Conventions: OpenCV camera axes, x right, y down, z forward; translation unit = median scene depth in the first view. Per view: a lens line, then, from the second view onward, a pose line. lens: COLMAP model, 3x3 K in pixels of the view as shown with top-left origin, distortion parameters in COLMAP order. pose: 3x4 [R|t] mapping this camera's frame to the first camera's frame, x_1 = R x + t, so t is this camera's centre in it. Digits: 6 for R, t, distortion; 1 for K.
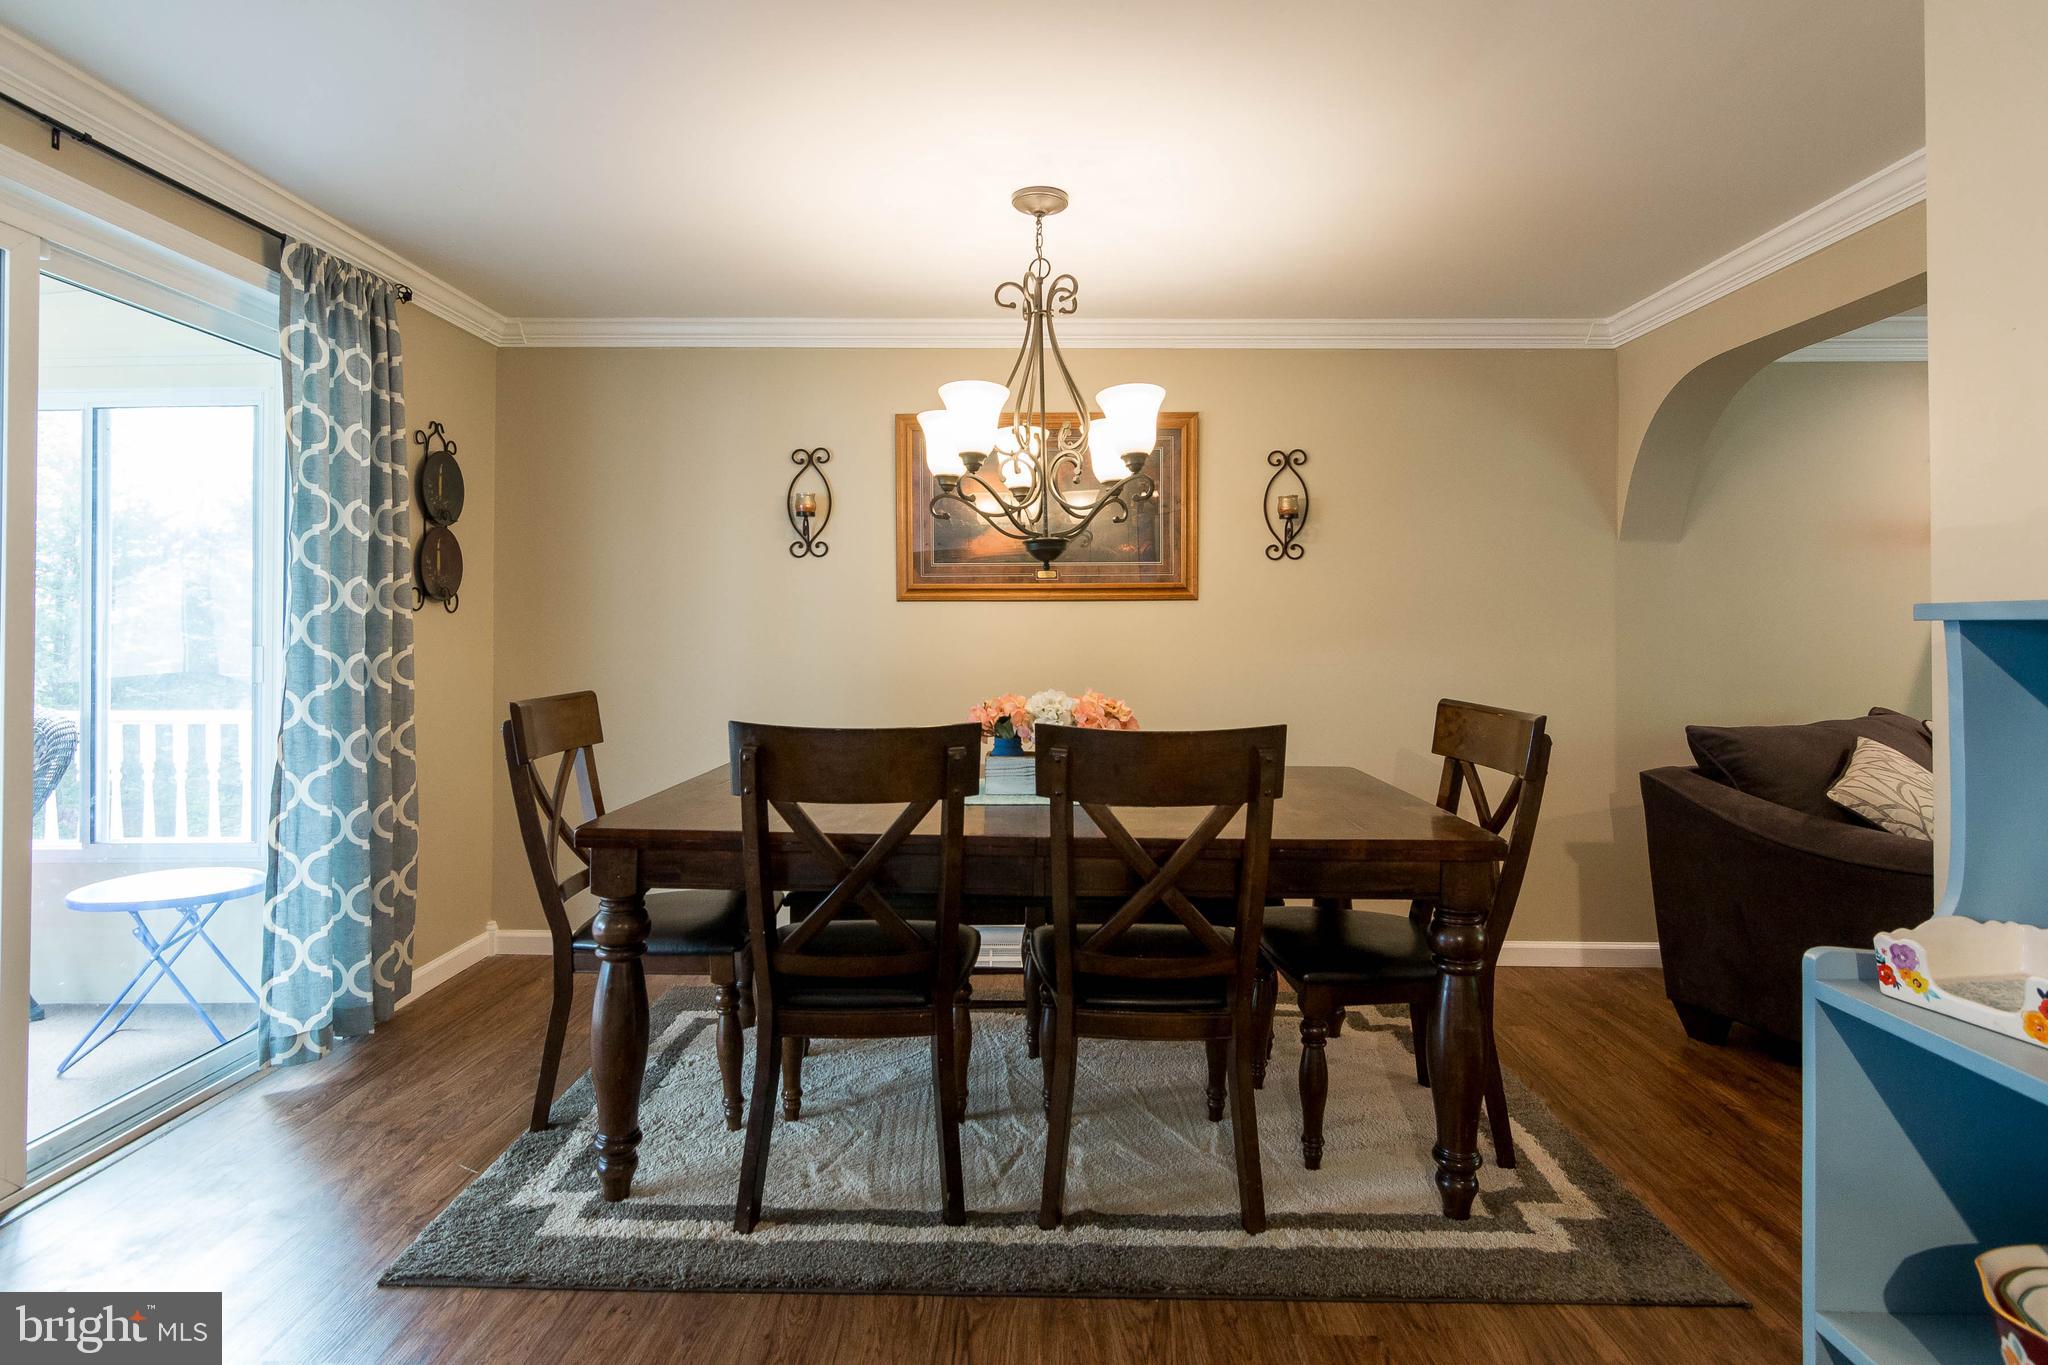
lens RADIAL K [[1050.3, 0, 1021.8], [0, 1050.3, 626.0], [0, 0, 1]] dist [-0.002129, 0.002024]
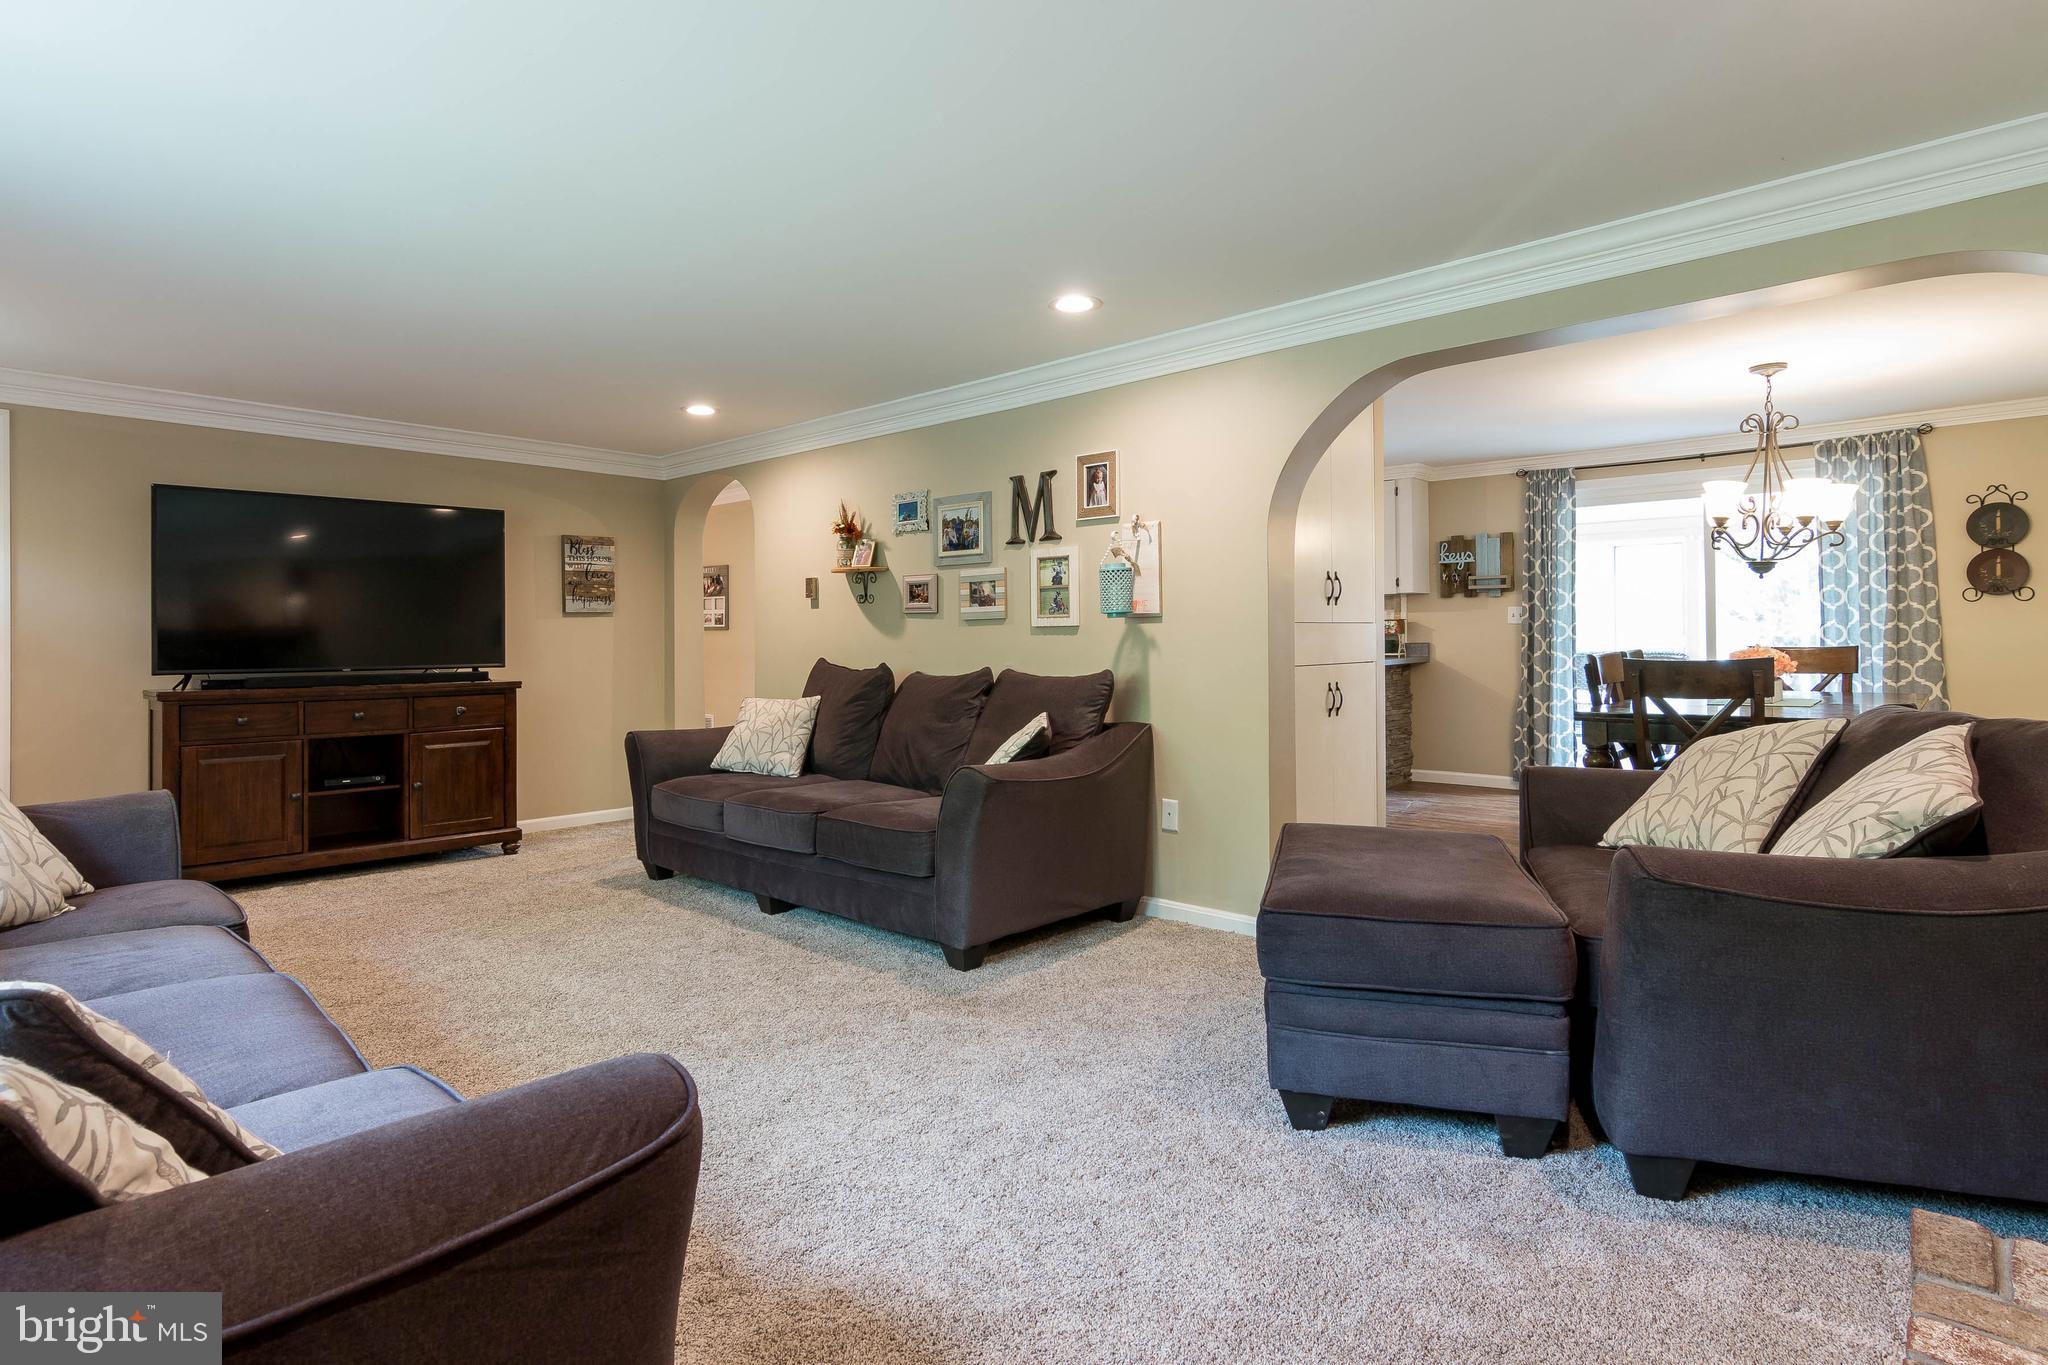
lens RADIAL K [[1050.3, 0, 1006.1], [0, 1050.3, 633.6], [0, 0, 1]] dist [-0.002129, 0.002024]
pose [[-0.652011, 0.003822, -0.758200, 2.026300], [0.015014, 0.999856, -0.007871, 0.032546], [0.758061, -0.016515, -0.651975, 1.061832]]
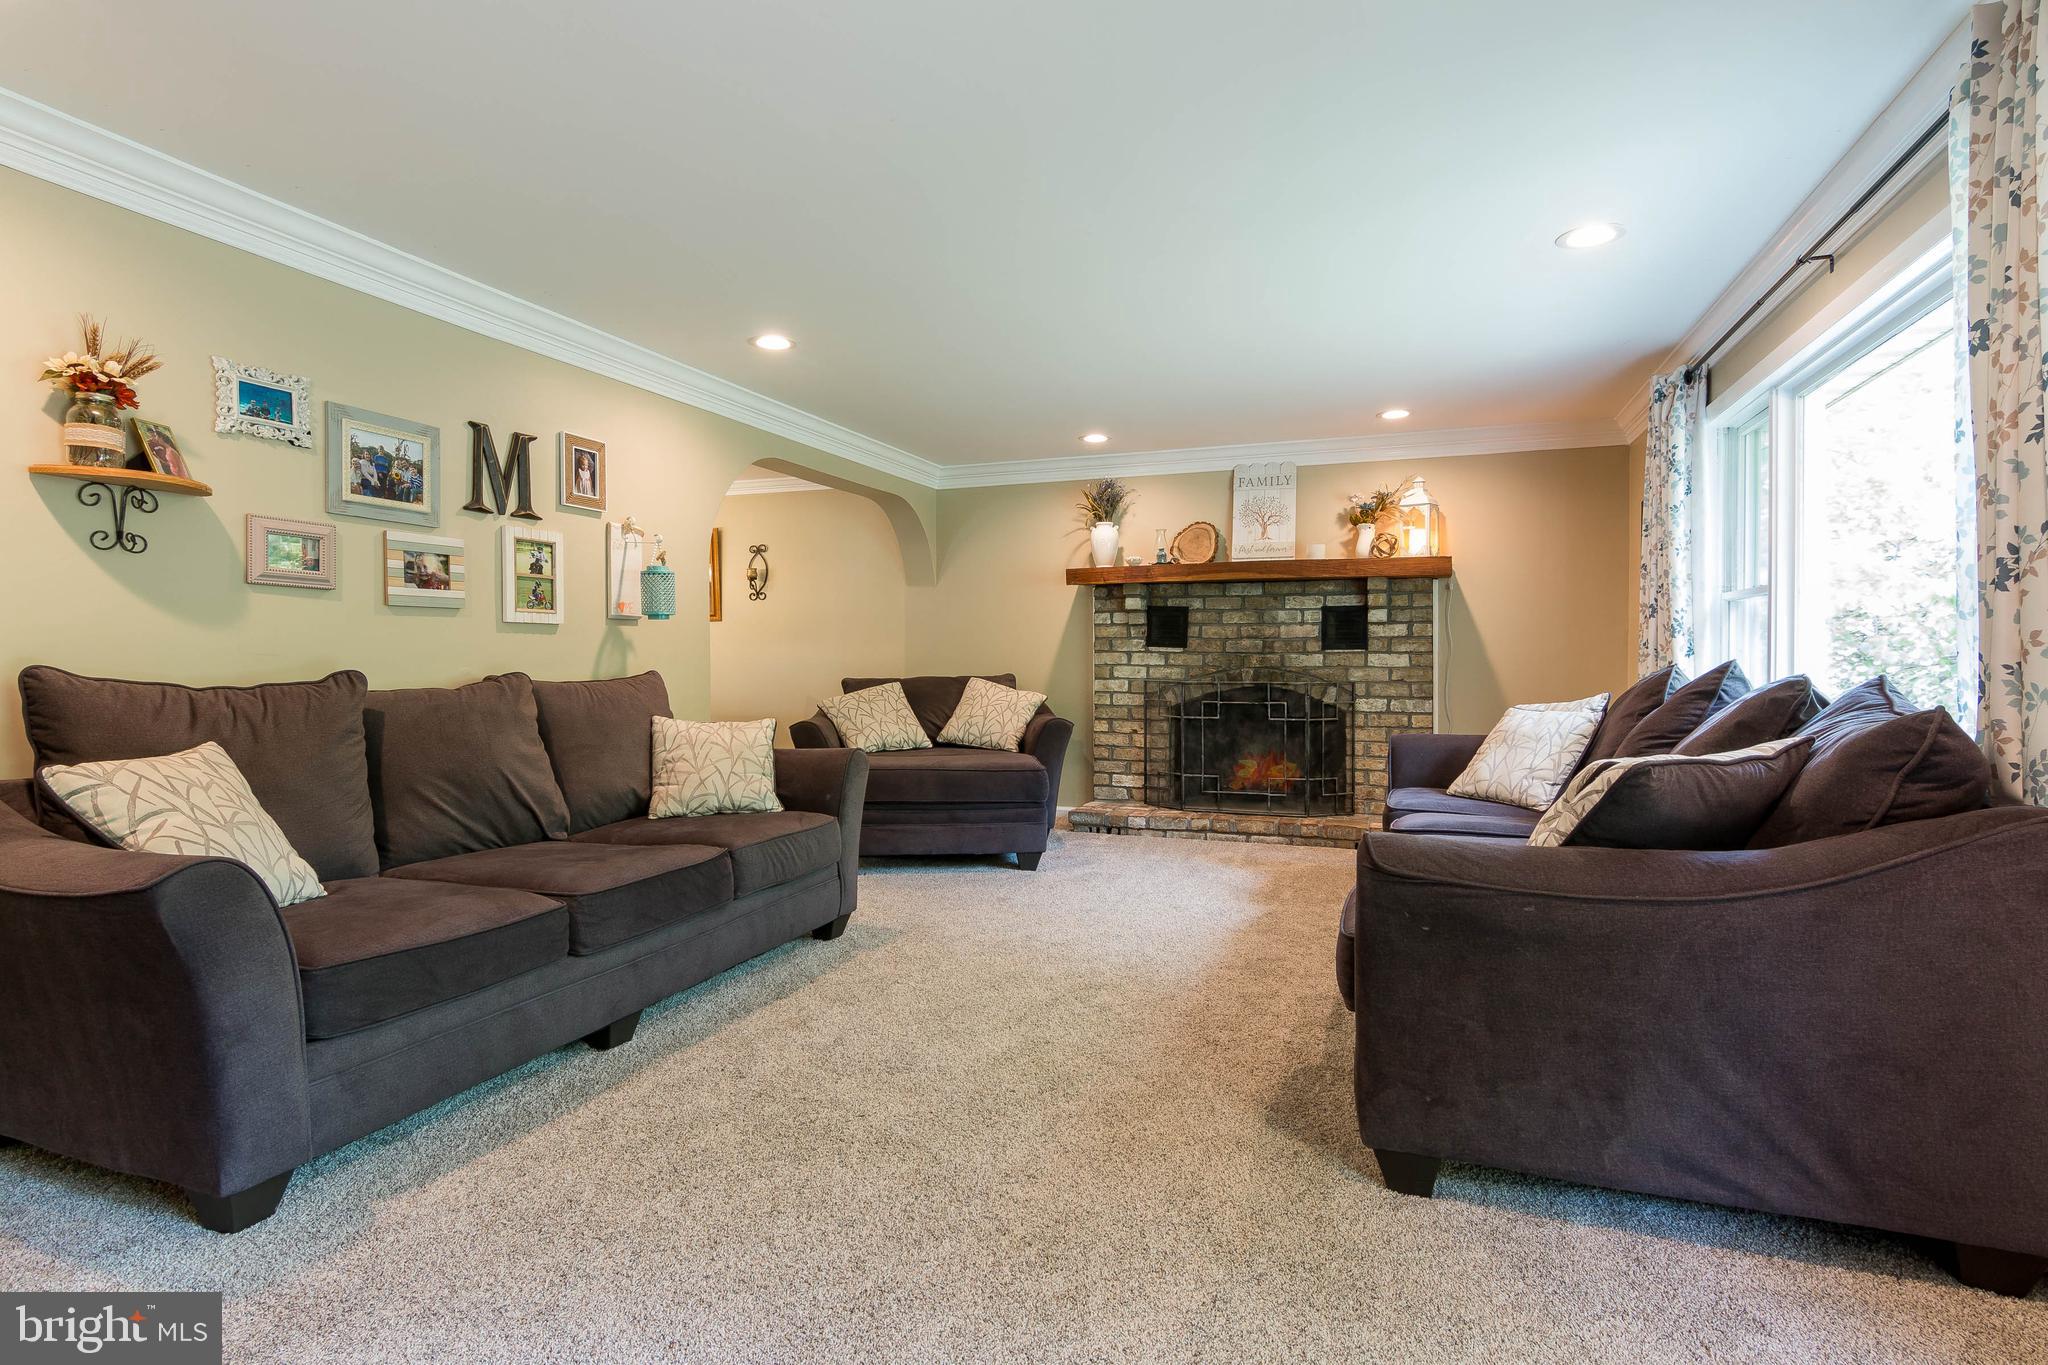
lens RADIAL K [[1050.3, 0, 1028.9], [0, 1050.3, 668.4], [0, 0, 1]] dist [-0.002129, 0.002024]
pose [[0.947884, 0.001421, -0.318613, 1.791267], [0.003537, 0.999882, 0.014982, 0.048854], [0.318596, -0.015328, 0.947767, -0.928939]]
